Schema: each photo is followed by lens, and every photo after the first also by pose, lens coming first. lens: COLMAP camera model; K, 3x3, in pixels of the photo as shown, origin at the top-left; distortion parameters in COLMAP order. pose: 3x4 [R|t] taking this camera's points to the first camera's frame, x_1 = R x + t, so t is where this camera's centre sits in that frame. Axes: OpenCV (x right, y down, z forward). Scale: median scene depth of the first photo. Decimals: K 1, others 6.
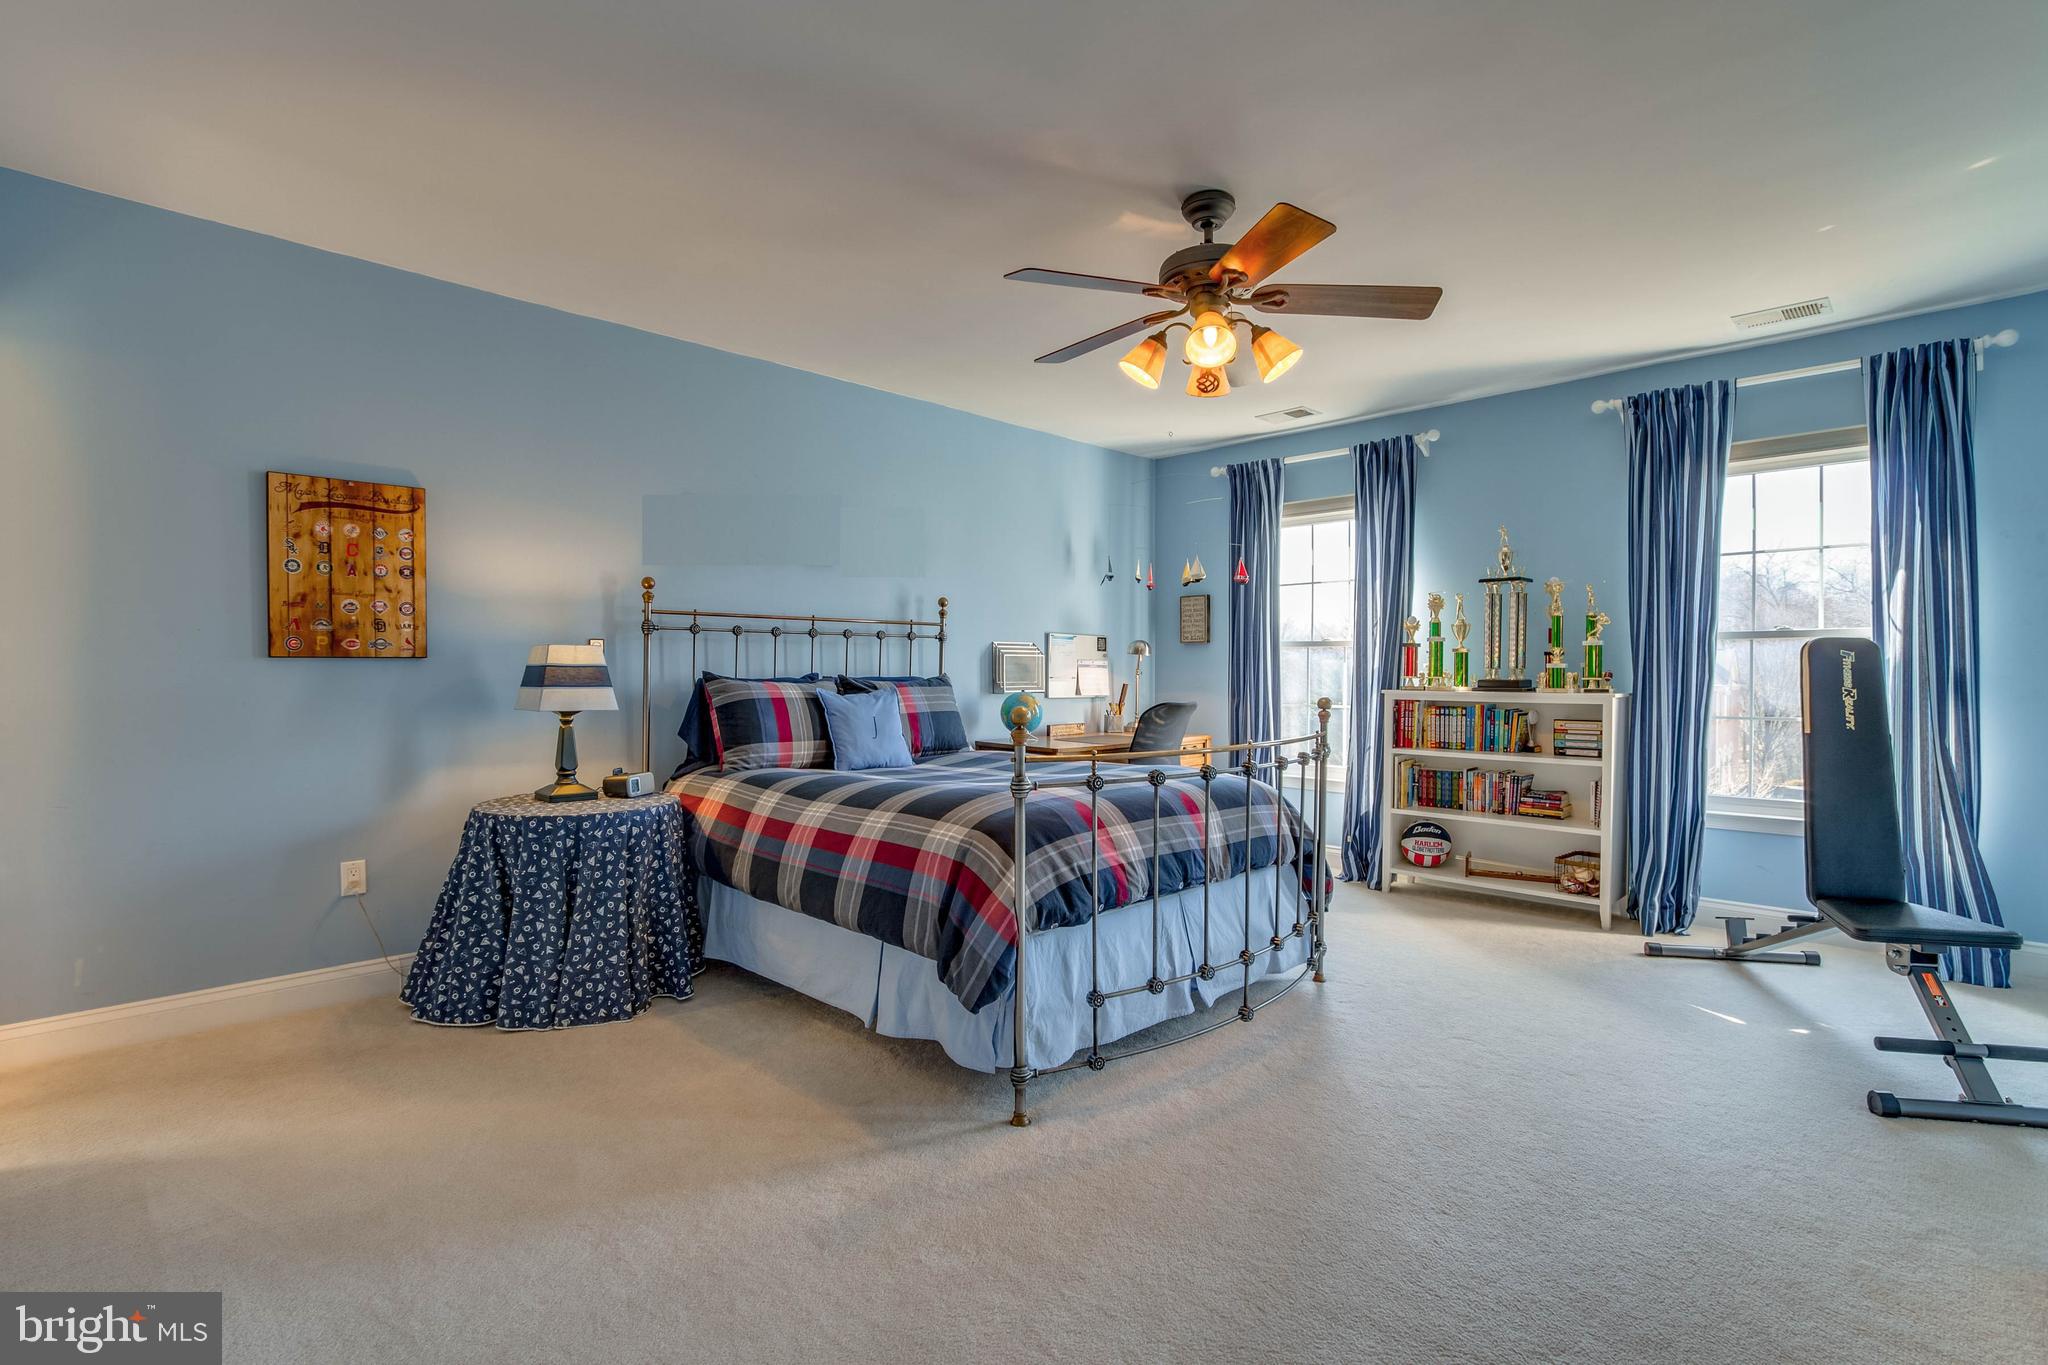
lens RADIAL K [[977.1, 0, 1022.3], [0, 977.1, 681.8], [0, 0, 1]] dist [-0.002296, 0.000203]
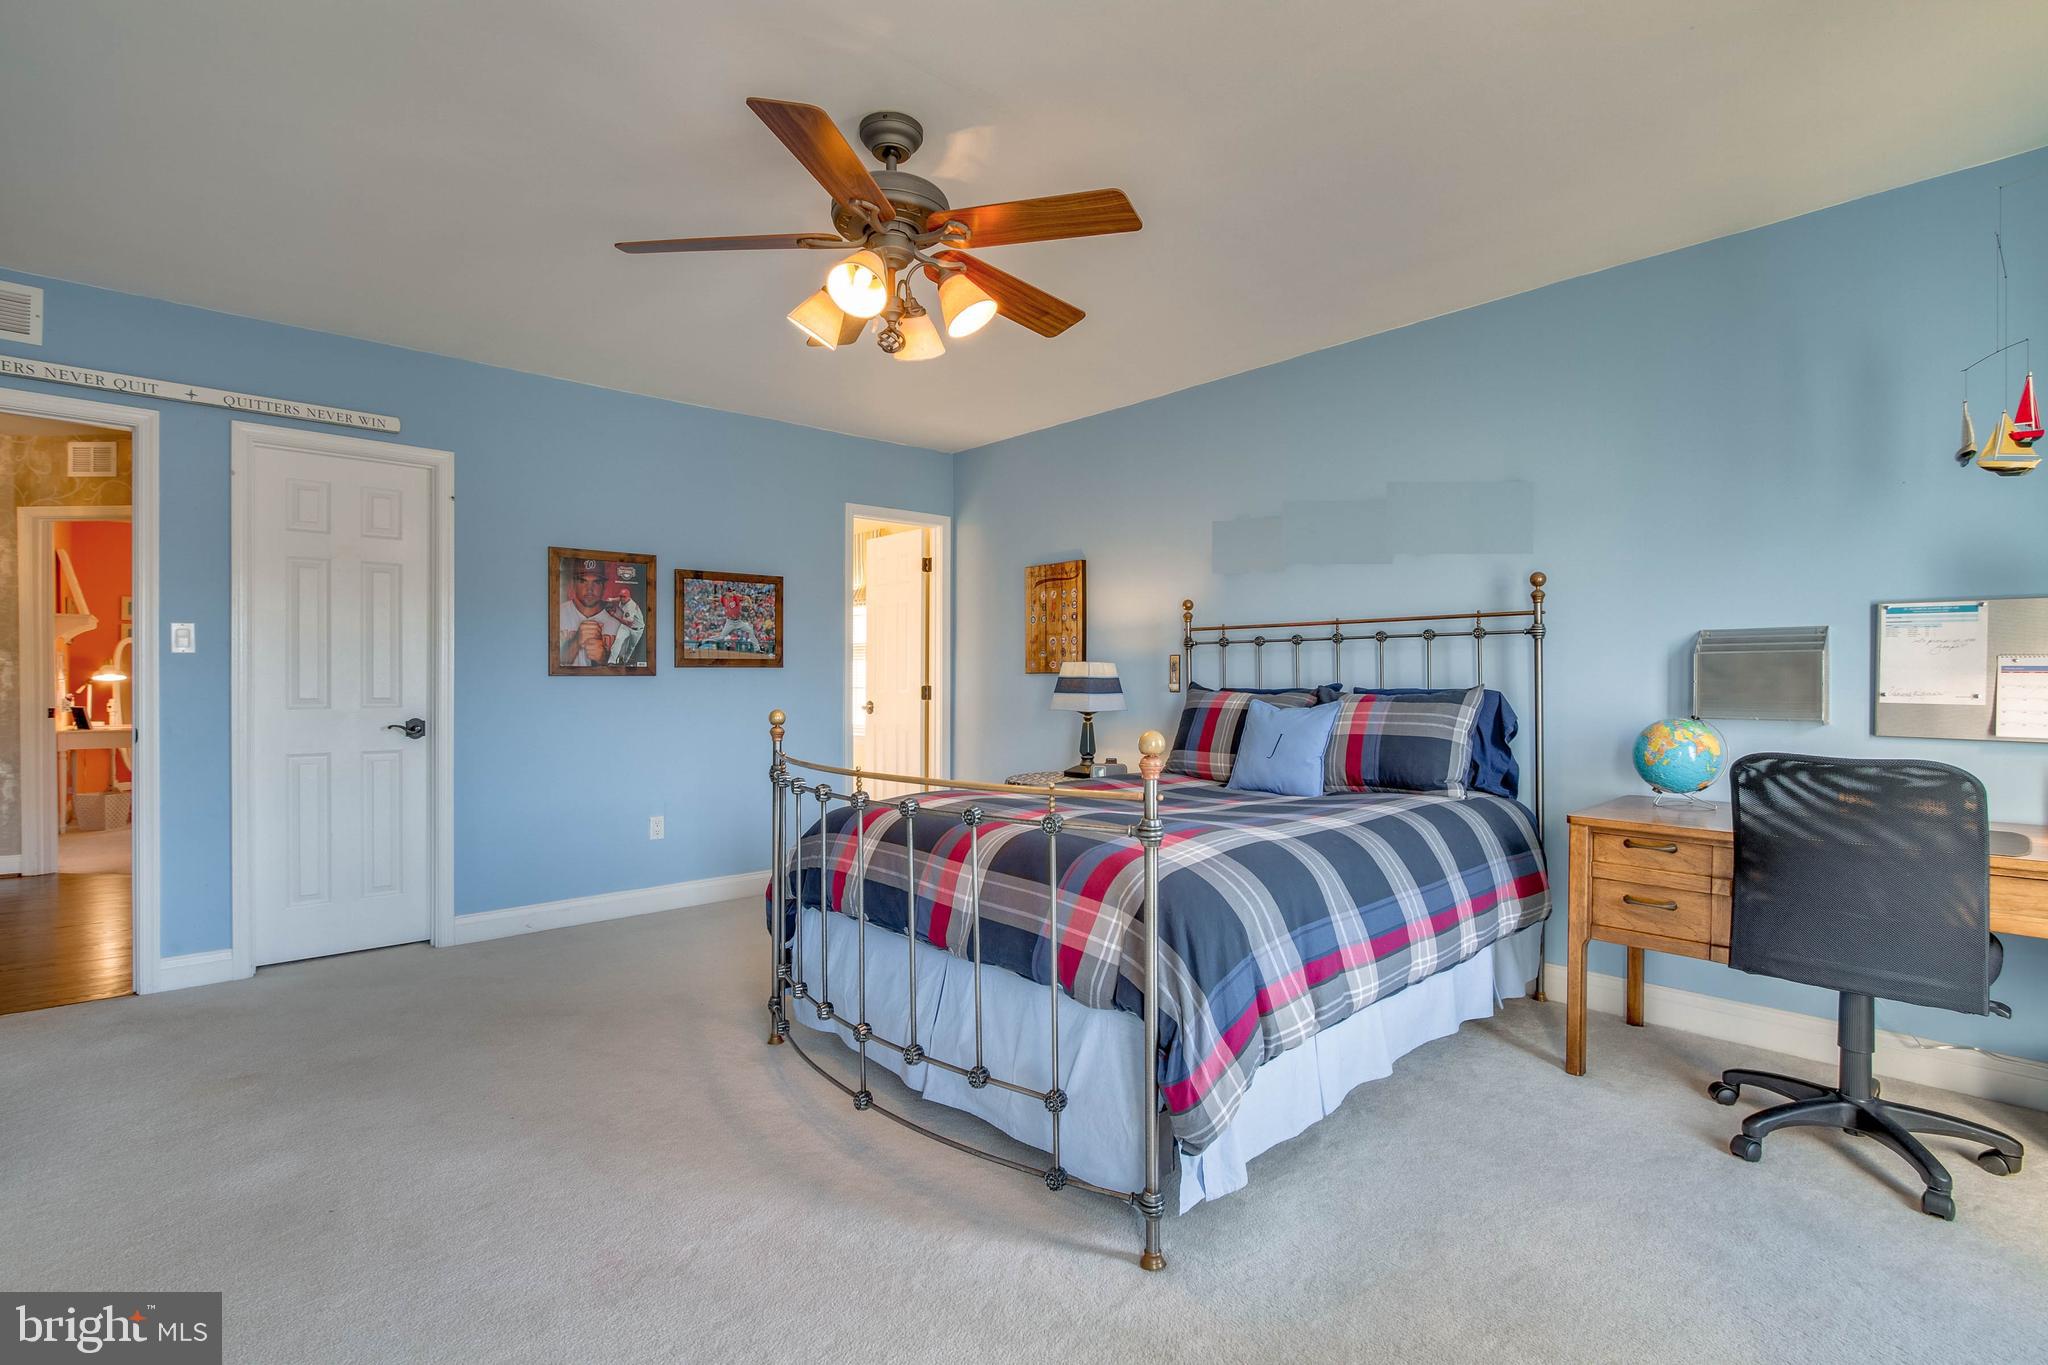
lens RADIAL K [[977.1, 0, 1022.3], [0, 977.1, 681.8], [0, 0, 1]] dist [-0.002296, 0.000203]
pose [[-0.073920, 0.003492, -0.997258, 0.666554], [-0.008716, 0.999953, 0.004148, -0.011691], [0.997226, 0.008999, -0.073886, 0.763312]]
